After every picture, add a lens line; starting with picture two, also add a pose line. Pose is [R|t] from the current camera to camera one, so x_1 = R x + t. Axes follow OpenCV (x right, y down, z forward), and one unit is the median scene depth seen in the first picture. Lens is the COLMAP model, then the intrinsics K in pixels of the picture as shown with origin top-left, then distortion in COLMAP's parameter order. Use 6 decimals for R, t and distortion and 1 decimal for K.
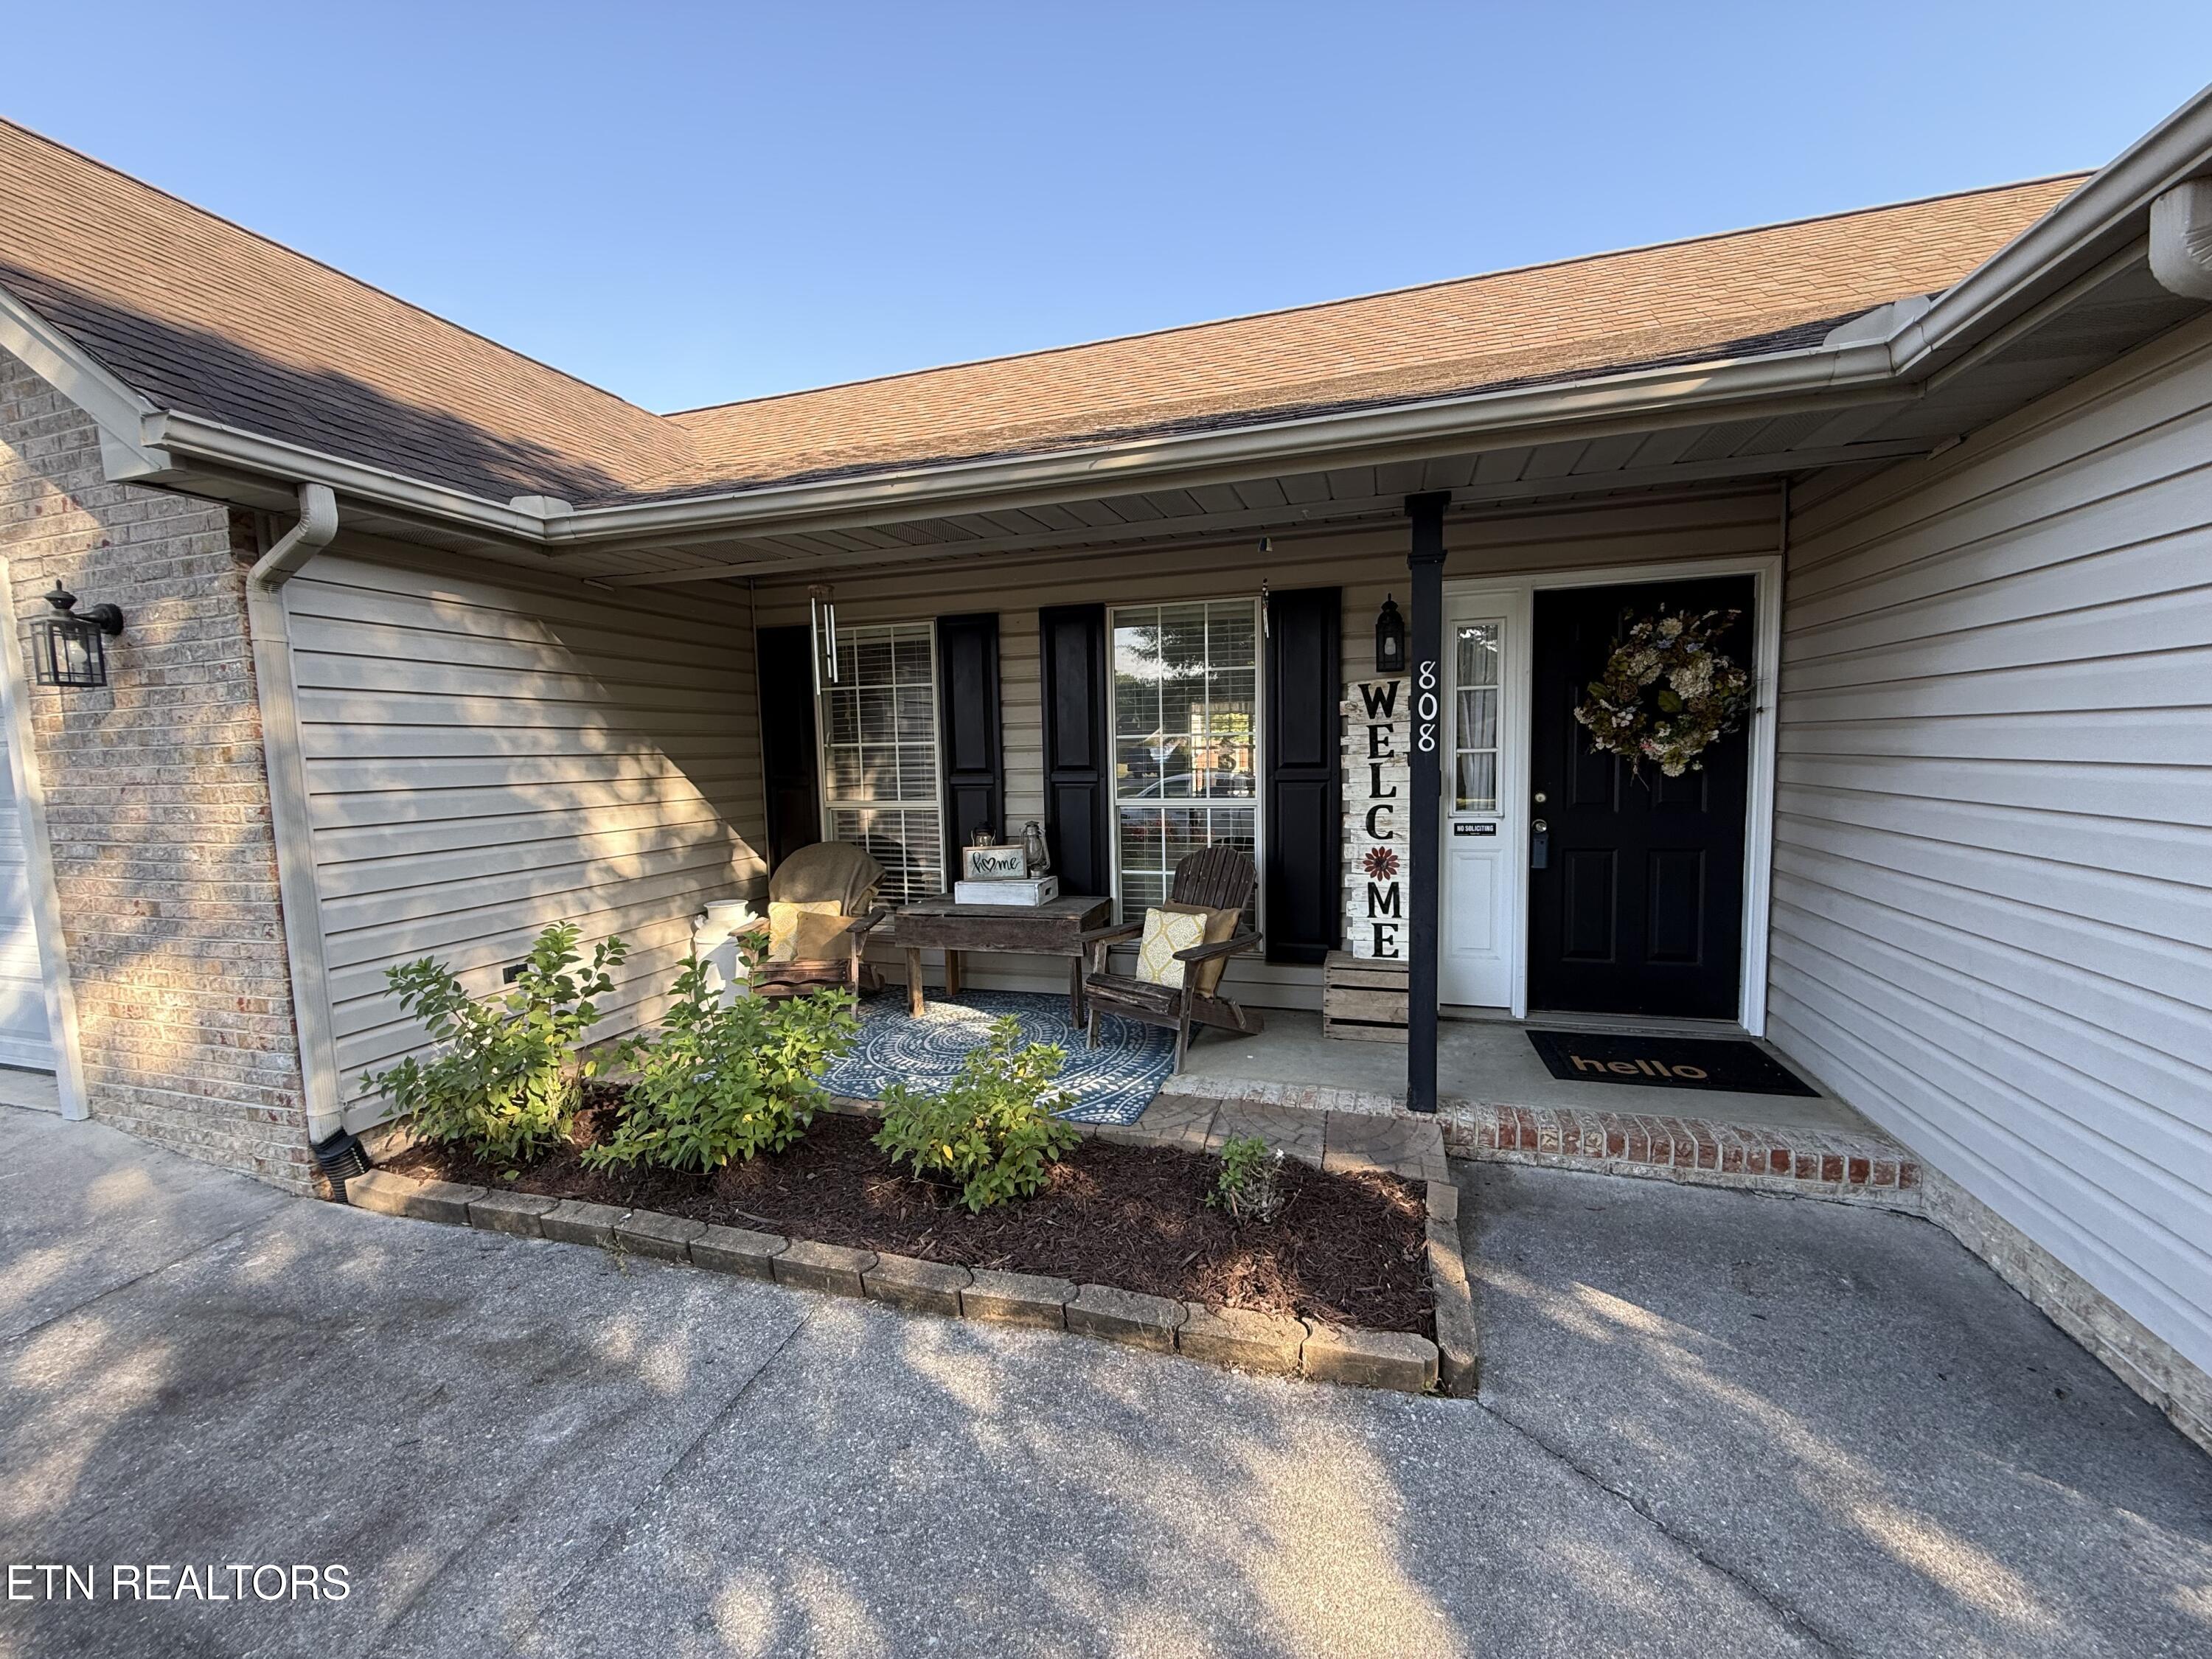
lens RADIAL K [[881.1, 0, 1097.8], [0, 881.1, 831.1], [0, 0, 1]] dist [-0.000739, -0.000124]
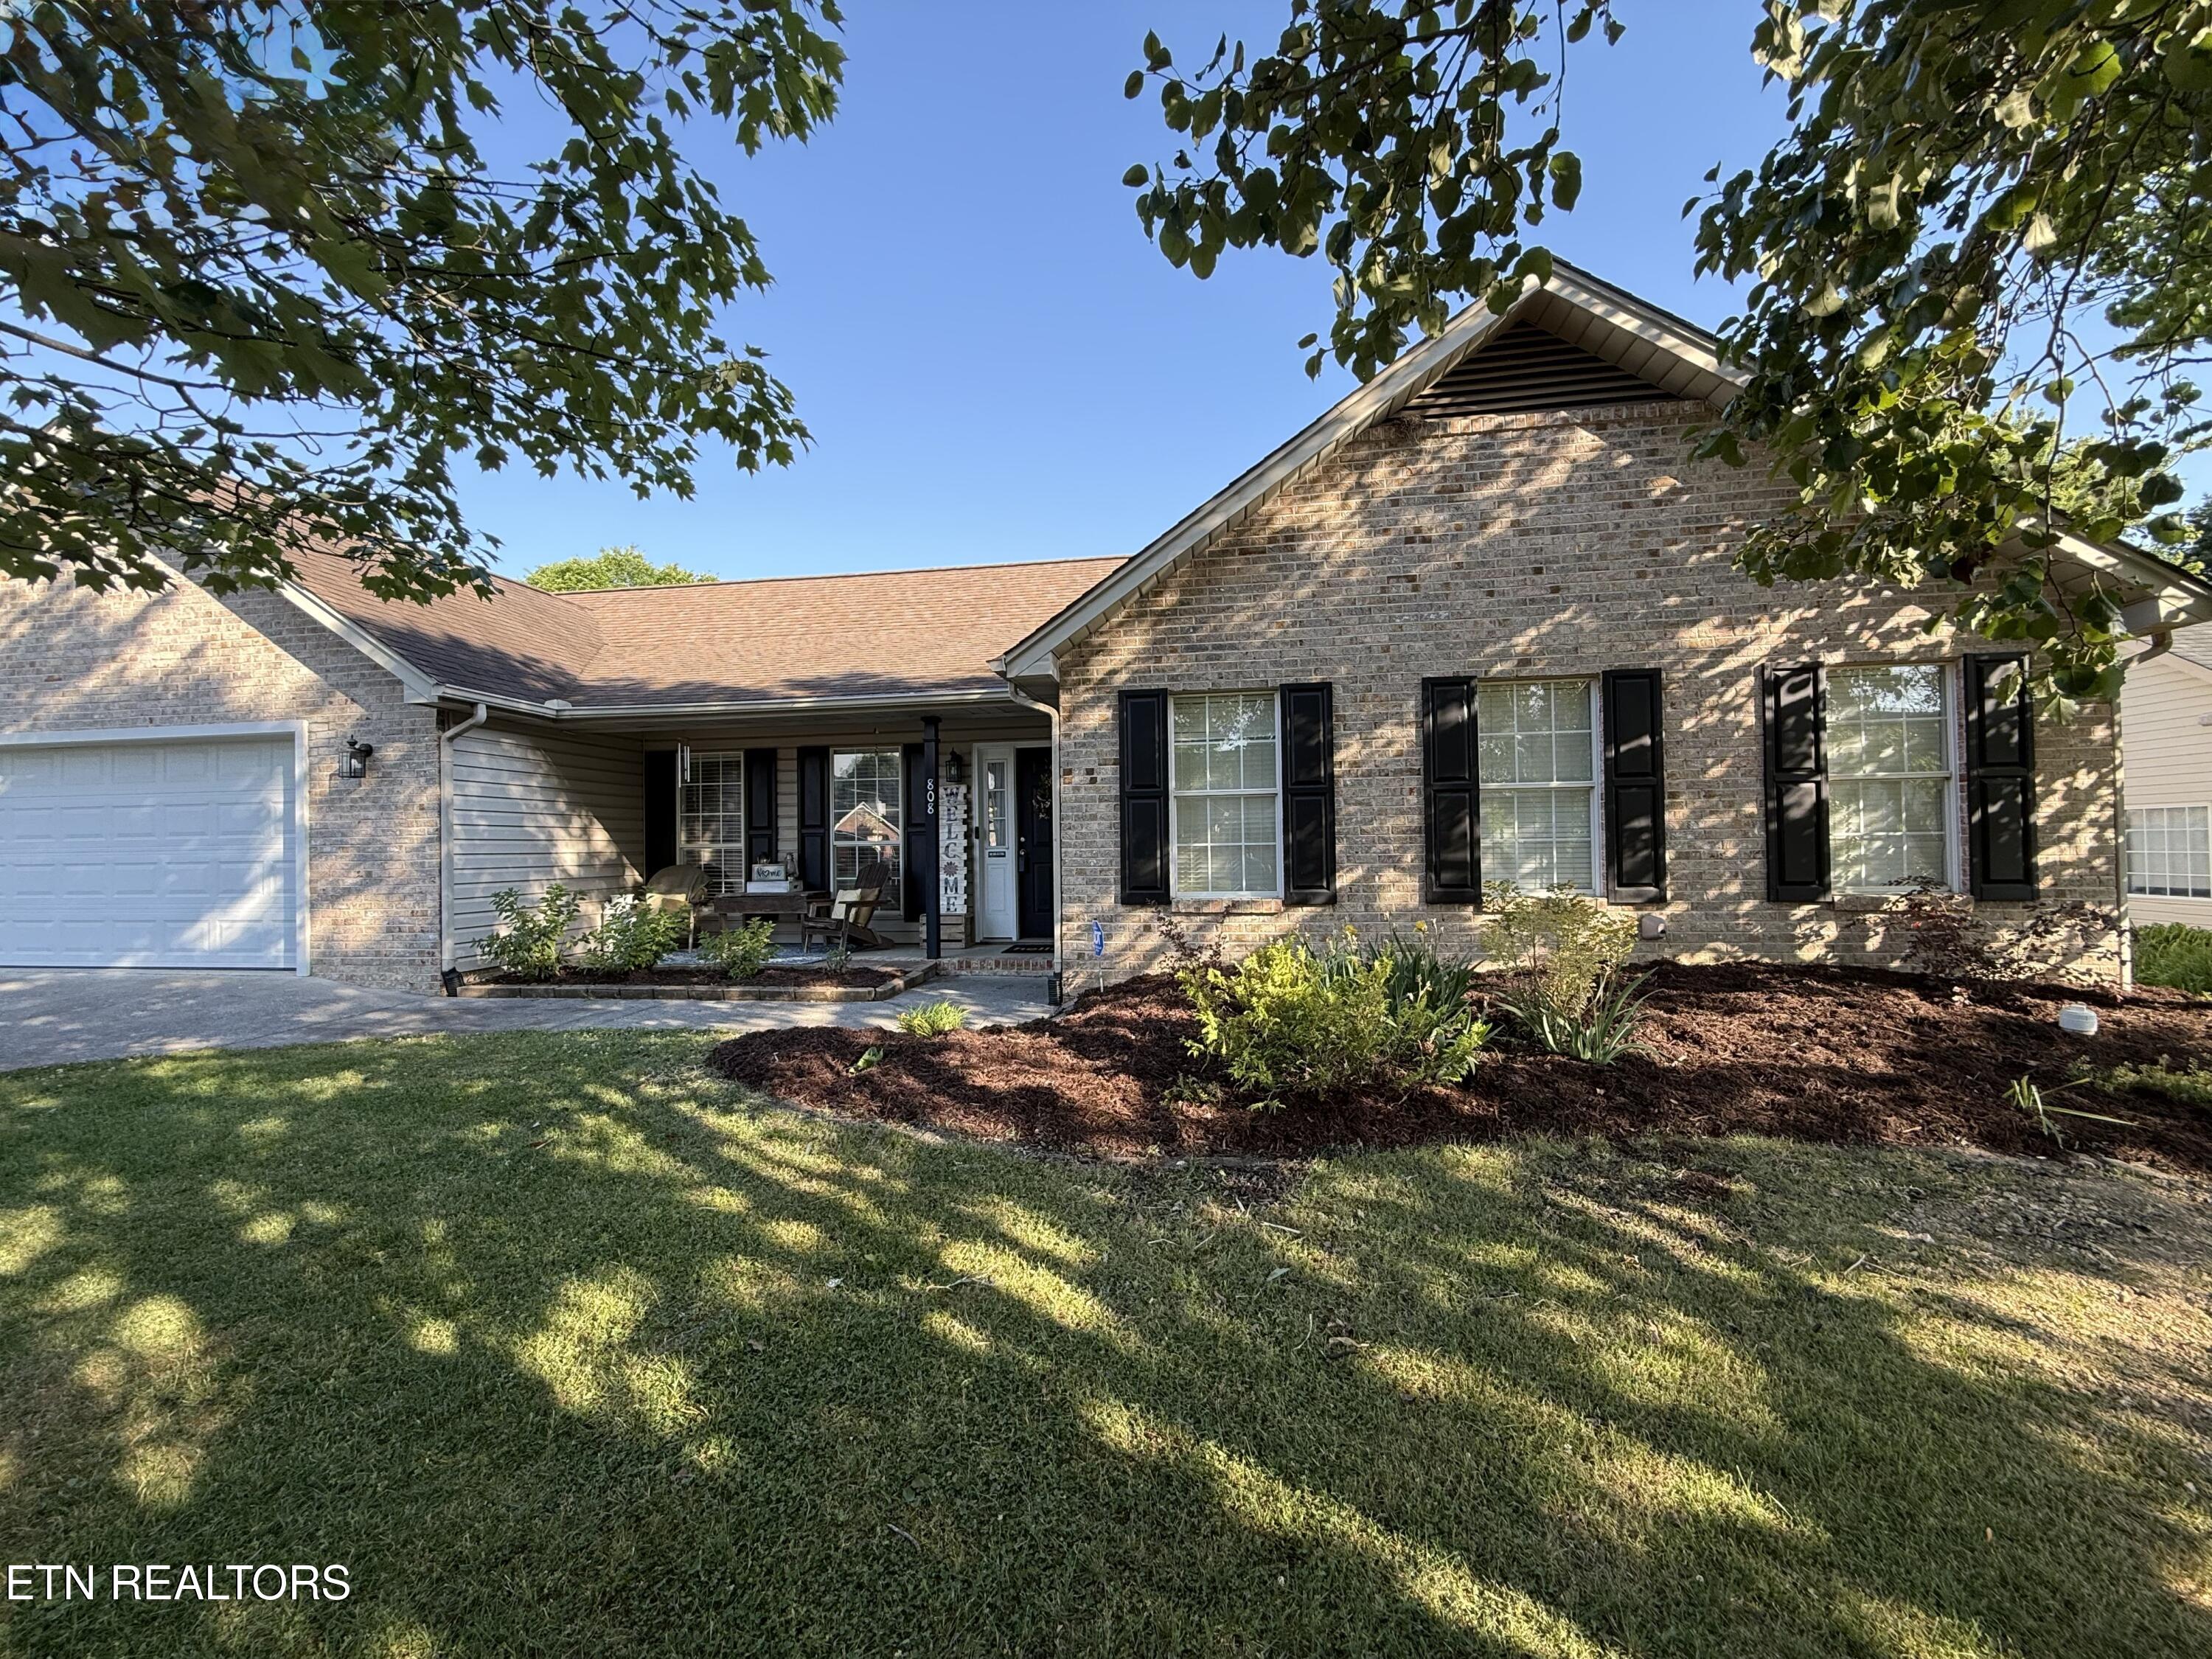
lens RADIAL K [[881.1, 0, 1102.7], [0, 881.1, 830.4], [0, 0, 1]] dist [-0.000739, -0.000124]
pose [[0.988231, 0.012374, 0.152469, 0.358772], [0.004976, 0.993595, -0.112894, 0.188334], [-0.152889, 0.112324, 0.981839, -1.194557]]
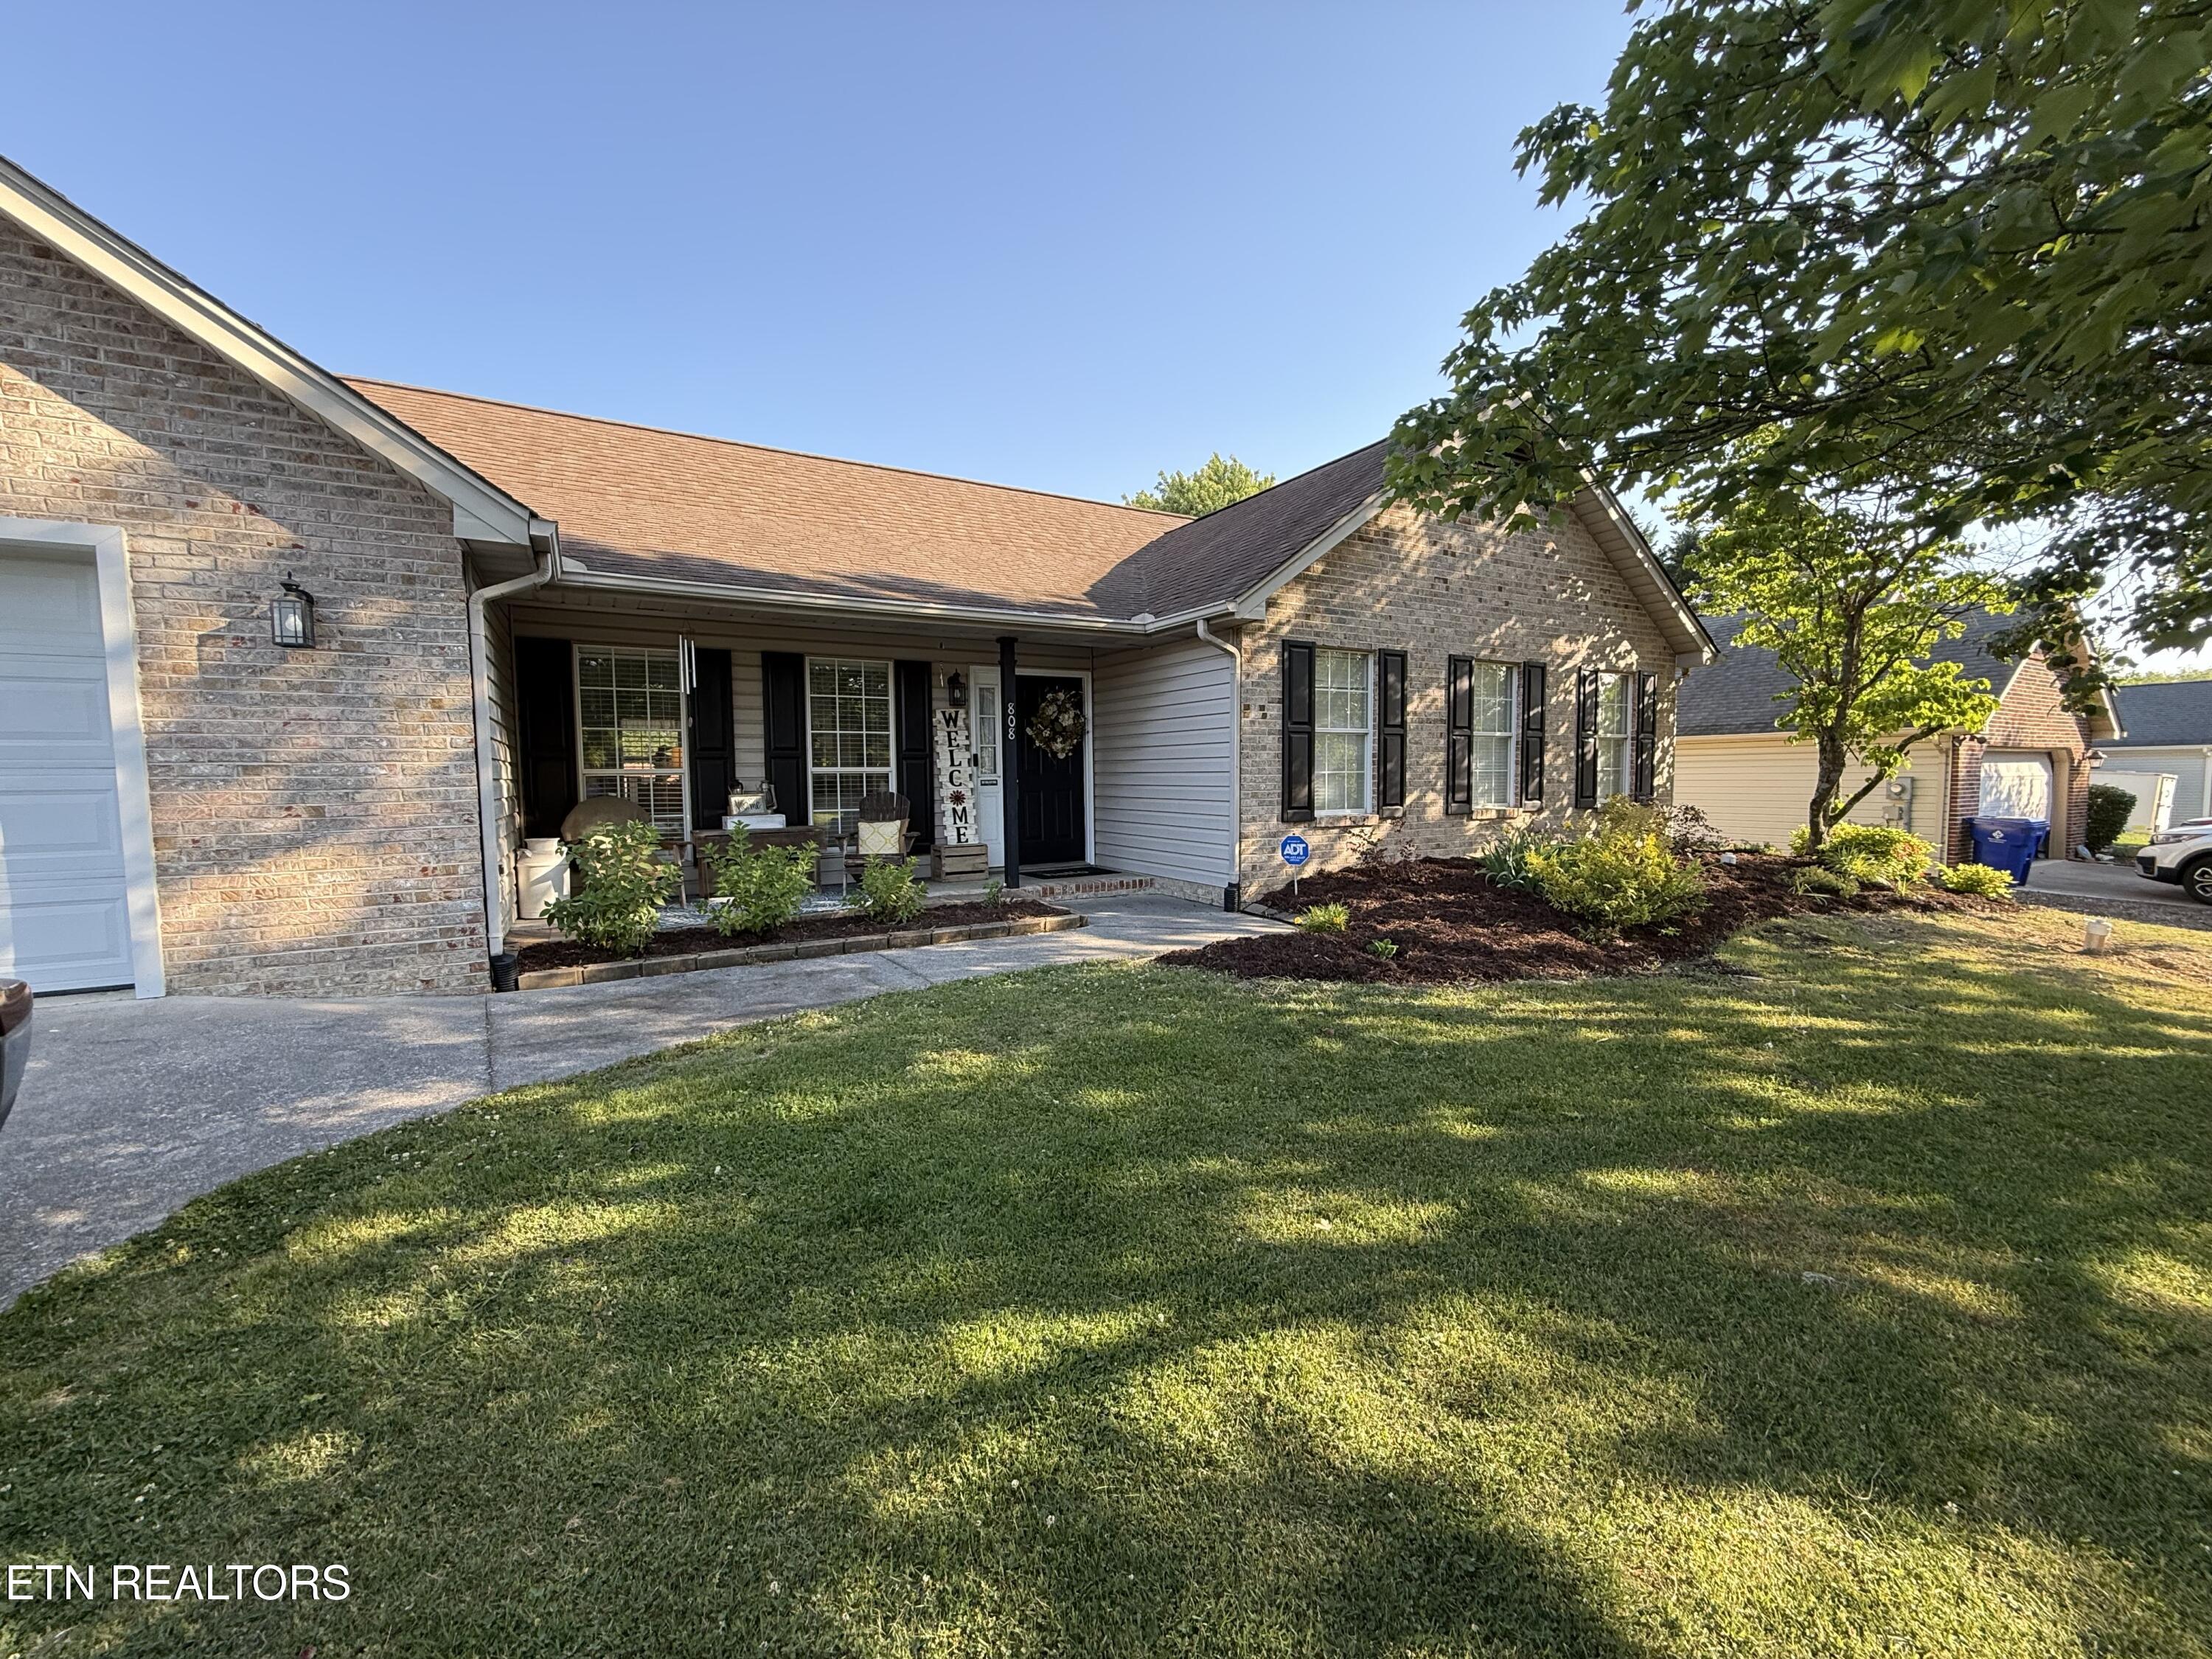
lens RADIAL K [[881.1, 0, 1106.0], [0, 881.1, 829.6], [0, 0, 1]] dist [-0.000739, -0.000124]
pose [[0.672906, -0.029470, 0.739141, -0.967164], [0.061507, 0.997975, -0.016206, 0.164763], [-0.737167, 0.056367, 0.673356, -0.637695]]
